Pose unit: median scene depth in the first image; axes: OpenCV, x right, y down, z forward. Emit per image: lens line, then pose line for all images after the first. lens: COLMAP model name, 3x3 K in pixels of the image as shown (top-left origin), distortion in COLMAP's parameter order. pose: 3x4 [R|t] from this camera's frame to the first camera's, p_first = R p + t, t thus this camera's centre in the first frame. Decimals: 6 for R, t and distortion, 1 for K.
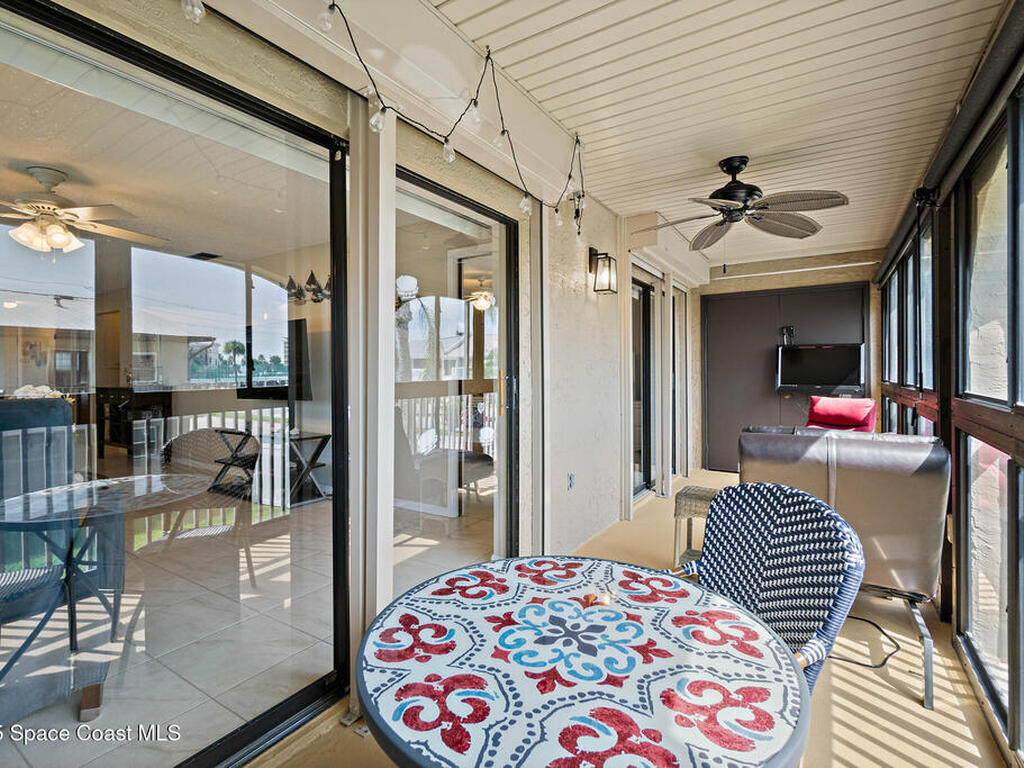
lens RADIAL K [[500.5, 0, 502.5], [0, 500.5, 379.3], [0, 0, 1]] dist [-0.005305, -0.000049]
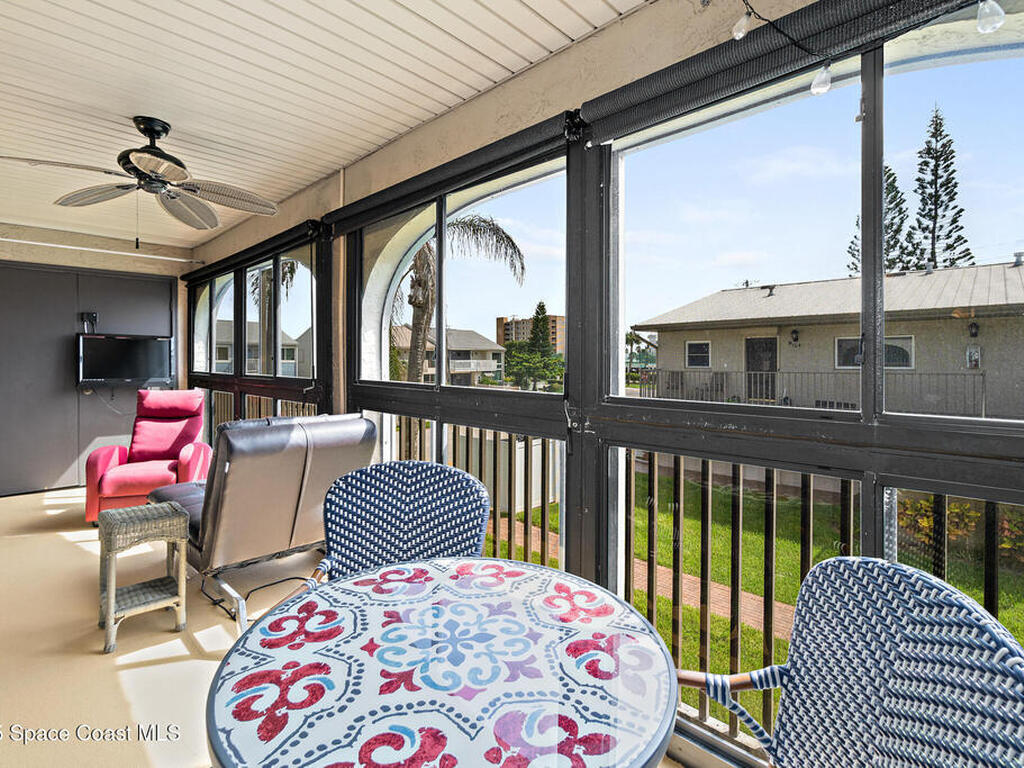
lens RADIAL K [[498.5, 0, 500.6], [0, 498.5, 373.7], [0, 0, 1]] dist [-0.010660, 0.001400]
pose [[0.211517, -0.019763, 0.977174, -0.619370], [0.013346, 0.999761, 0.017331, -0.019410], [-0.977283, 0.009376, 0.211731, 0.558970]]
